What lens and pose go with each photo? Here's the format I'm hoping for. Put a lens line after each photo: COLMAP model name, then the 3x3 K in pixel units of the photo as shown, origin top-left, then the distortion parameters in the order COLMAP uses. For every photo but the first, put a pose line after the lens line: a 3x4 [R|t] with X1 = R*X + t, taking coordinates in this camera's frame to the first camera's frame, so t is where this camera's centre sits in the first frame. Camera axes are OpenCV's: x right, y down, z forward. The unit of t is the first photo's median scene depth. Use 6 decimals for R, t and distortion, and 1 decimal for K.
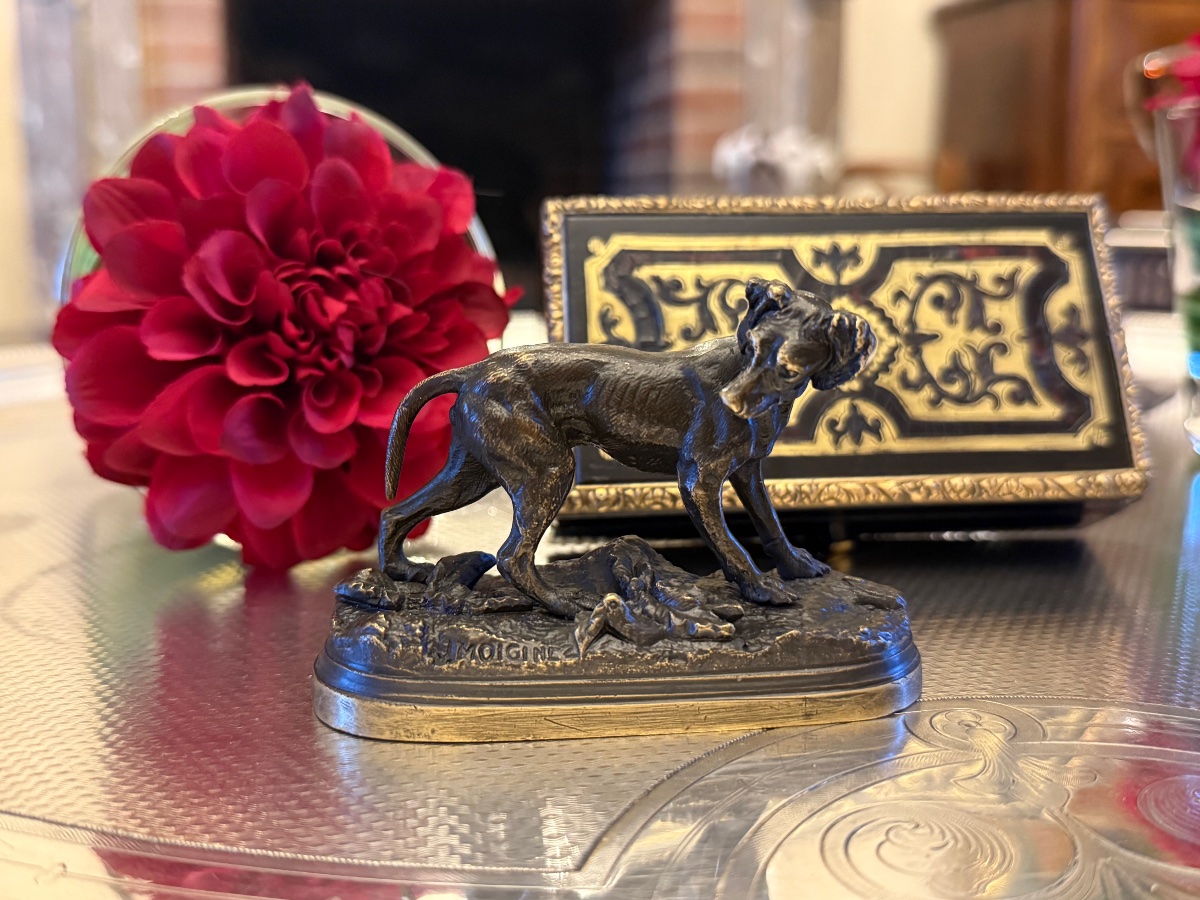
lens RADIAL K [[1164.1, 0, 611.1], [0, 1164.1, 448.7], [0, 0, 1]] dist [0.046587, 0.000000]
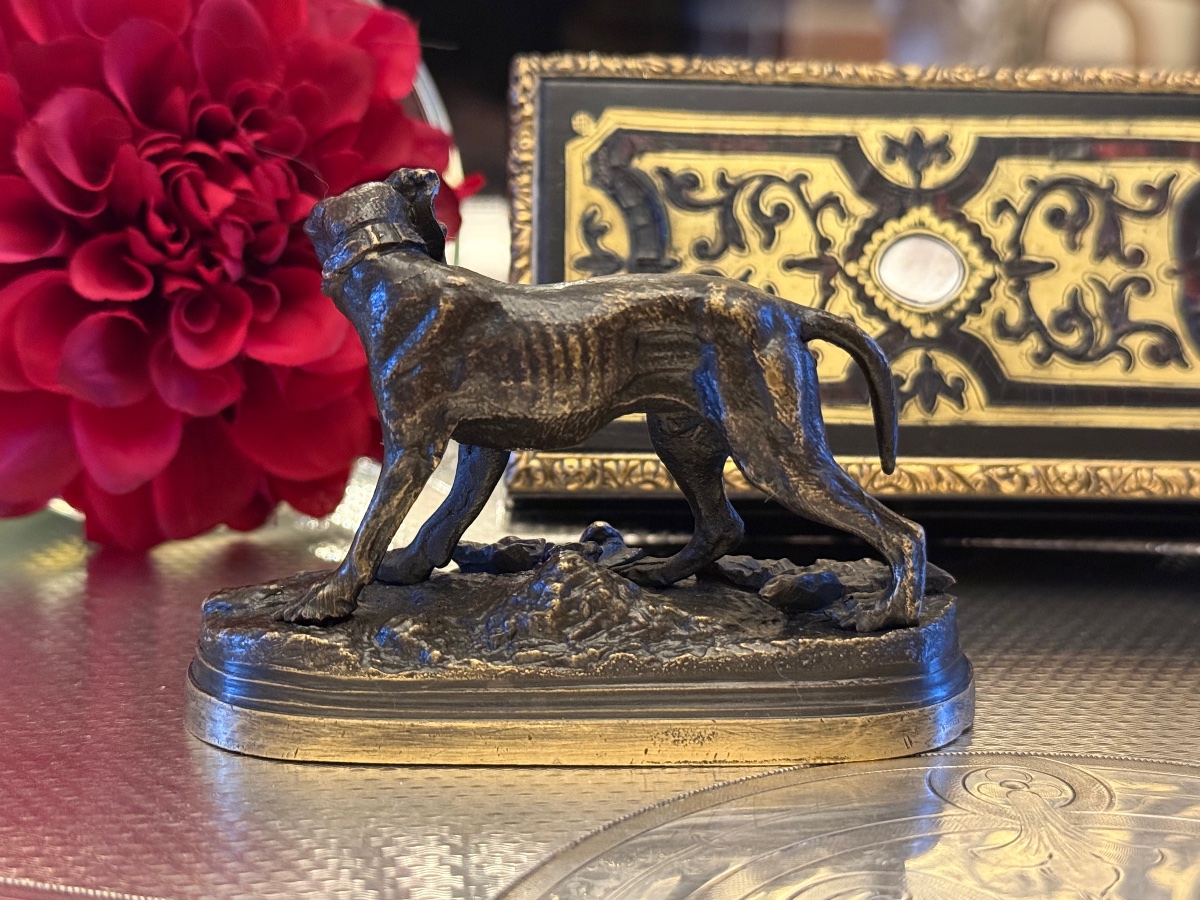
lens RADIAL K [[1763.3, 0, 588.5], [0, 1763.3, 447.0], [0, 0, 1]] dist [0.072606, 0.000000]
pose [[0.998217, 0.041061, -0.043316, 0.050068], [-0.040044, 0.998907, 0.024095, 0.000004], [0.044258, -0.022318, 0.998771, -0.107084]]
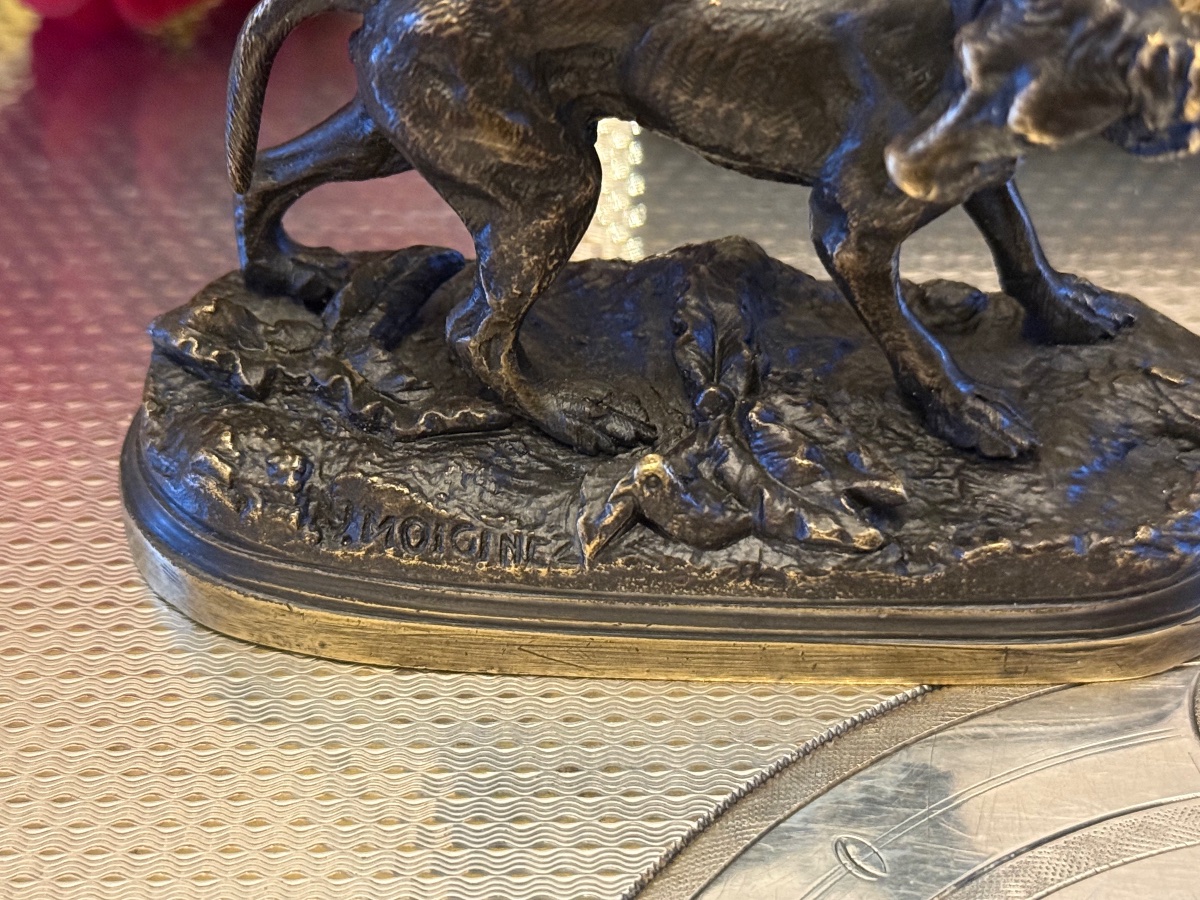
lens RADIAL K [[2372.3, 0, 603.9], [0, 2372.3, 450.2], [0, 0, 1]] dist [-0.003312, 0.000000]
pose [[0.989256, 0.098943, -0.107624, 0.063833], [-0.027419, 0.848678, 0.528199, -0.299617], [0.143600, -0.519573, 0.842272, 0.075818]]
